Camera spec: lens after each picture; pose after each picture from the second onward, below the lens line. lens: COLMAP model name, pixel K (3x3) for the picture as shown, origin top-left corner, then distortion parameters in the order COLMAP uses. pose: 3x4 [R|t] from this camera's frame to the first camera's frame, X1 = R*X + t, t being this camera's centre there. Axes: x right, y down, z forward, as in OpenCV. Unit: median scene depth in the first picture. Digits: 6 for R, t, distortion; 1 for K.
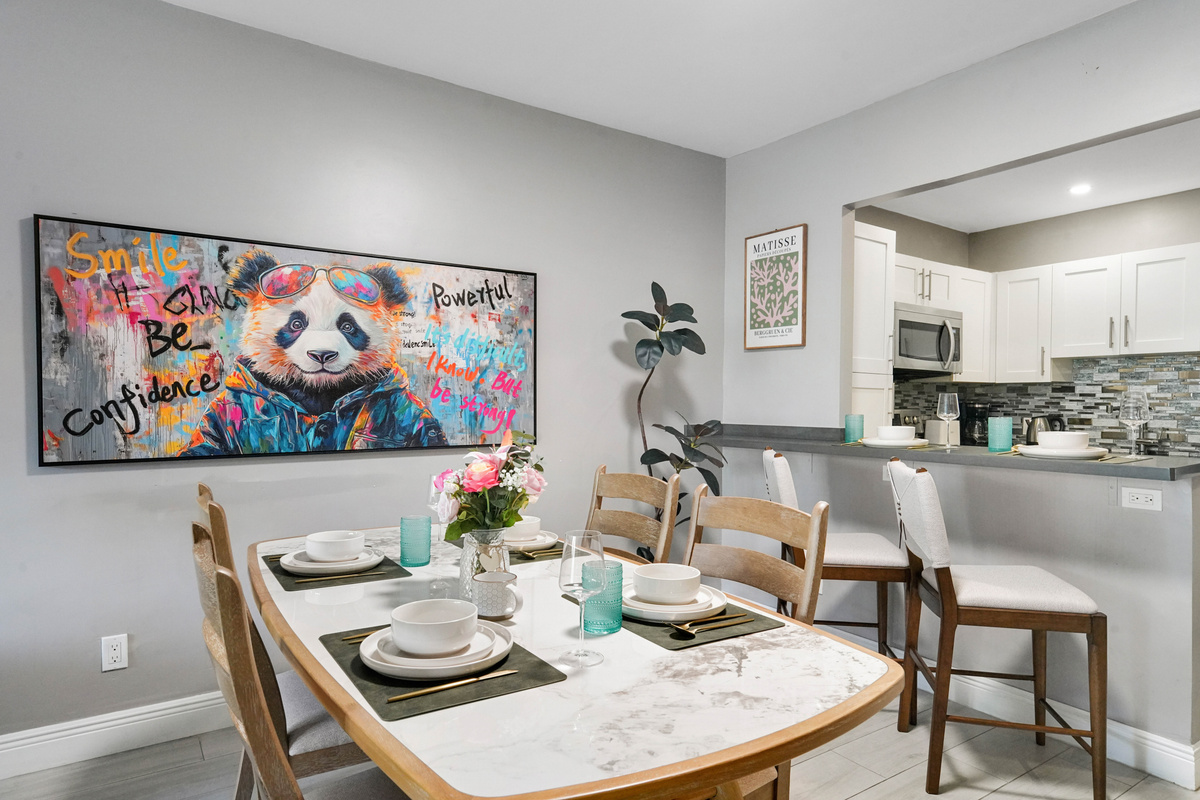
lens RADIAL K [[701.2, 0, 600.6], [0, 701.2, 411.3], [0, 0, 1]] dist [0.006733, 0.004829]
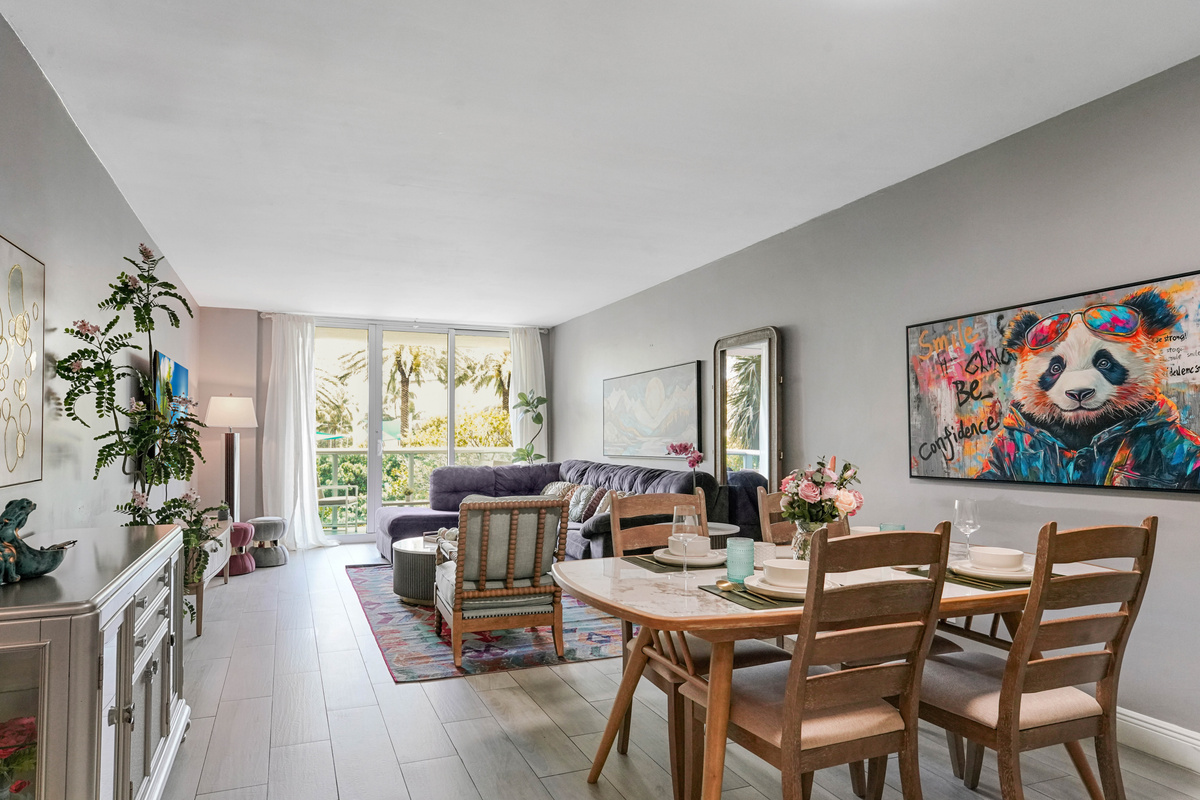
lens RADIAL K [[781.1, 0, 598.0], [0, 781.1, 410.2], [0, 0, 1]] dist [0.060749, 0.012668]
pose [[-0.211859, -0.037696, -0.976573, 0.983059], [-0.007686, 0.999289, -0.036905, -0.004884], [0.977270, -0.000312, -0.211998, 0.574206]]
